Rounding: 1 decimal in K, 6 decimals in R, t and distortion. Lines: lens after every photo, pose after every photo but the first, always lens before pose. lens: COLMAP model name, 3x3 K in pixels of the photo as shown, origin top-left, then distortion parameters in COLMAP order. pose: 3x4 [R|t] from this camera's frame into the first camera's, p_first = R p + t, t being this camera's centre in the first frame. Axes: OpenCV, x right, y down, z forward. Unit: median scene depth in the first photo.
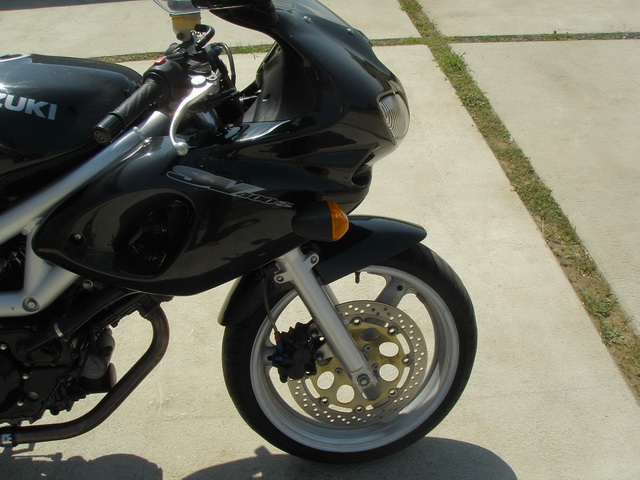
lens RADIAL K [[709.9, 0, 315.5], [0, 709.9, 249.8], [0, 0, 1]] dist [-0.210930, 0.195415]
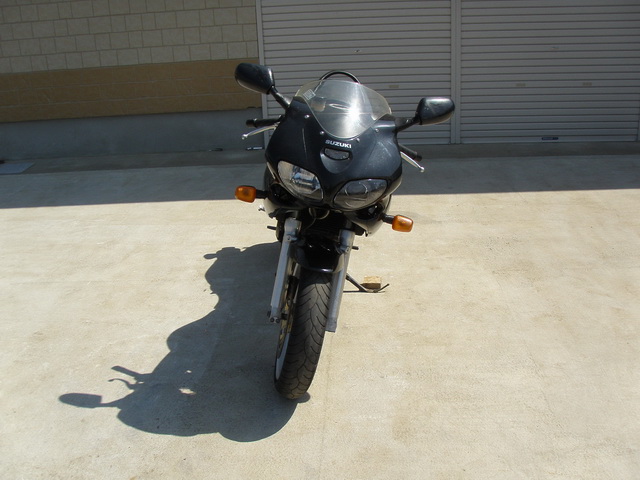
lens RADIAL K [[709.9, 0, 315.5], [0, 709.9, 249.8], [0, 0, 1]] dist [-0.210930, 0.195415]
pose [[-0.127886, 0.381740, -0.915379, 1.541489], [-0.531689, 0.752736, 0.388195, -0.654660], [0.837229, 0.536342, 0.106702, 0.782165]]
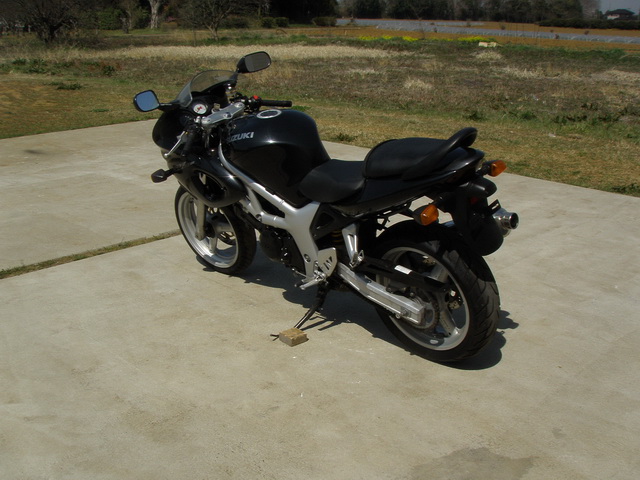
lens RADIAL K [[709.9, 0, 315.5], [0, 709.9, 249.8], [0, 0, 1]] dist [-0.210930, 0.195415]
pose [[-0.639169, -0.213803, 0.738749, -2.022233], [0.458737, 0.664994, 0.589359, -1.093058], [-0.617271, 0.715591, -0.326965, 1.680477]]
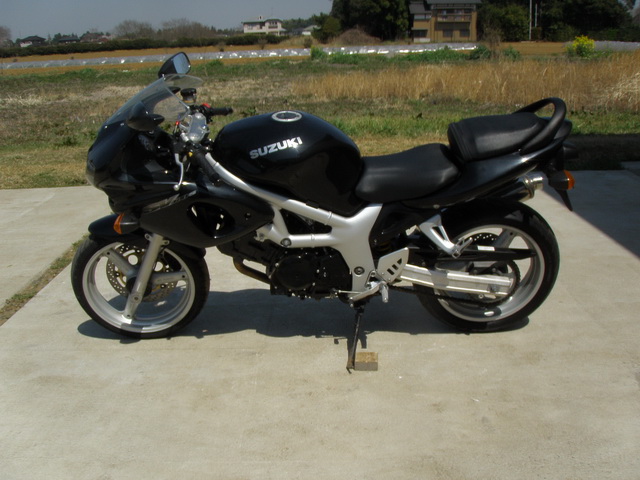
lens RADIAL K [[709.9, 0, 315.5], [0, 709.9, 249.8], [0, 0, 1]] dist [-0.210930, 0.195415]
pose [[-0.994141, 0.031925, 0.103269, -0.617415], [0.101104, 0.612559, 0.783932, -1.347514], [-0.038232, 0.789780, -0.612197, 2.108117]]
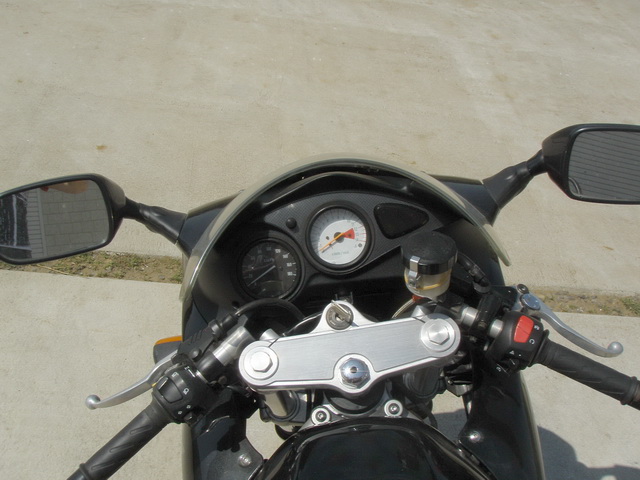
lens RADIAL K [[709.9, 0, 315.5], [0, 709.9, 249.8], [0, 0, 1]] dist [-0.210930, 0.195415]
pose [[0.031416, -0.613056, 0.789415, -0.541444], [0.458401, 0.710681, 0.533668, -0.583298], [-0.888190, 0.345103, 0.303352, 0.691127]]
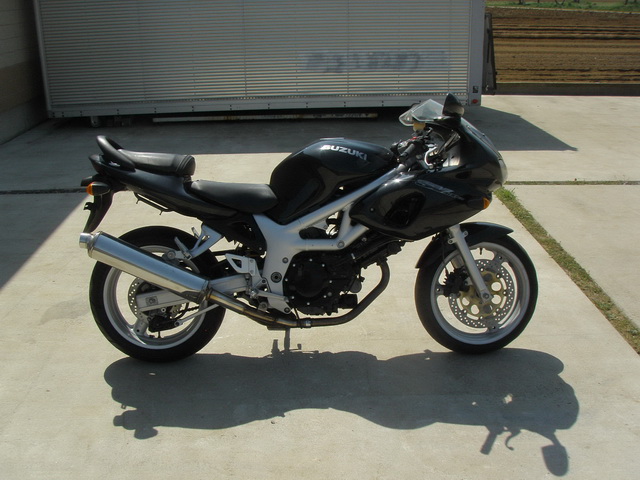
lens RADIAL K [[709.9, 0, 315.5], [0, 709.9, 249.8], [0, 0, 1]] dist [-0.210930, 0.195415]
pose [[0.998453, 0.034325, -0.043732, -0.334741], [-0.044296, 0.966533, -0.252688, 0.572584], [0.033594, 0.254234, 0.966559, -1.012248]]
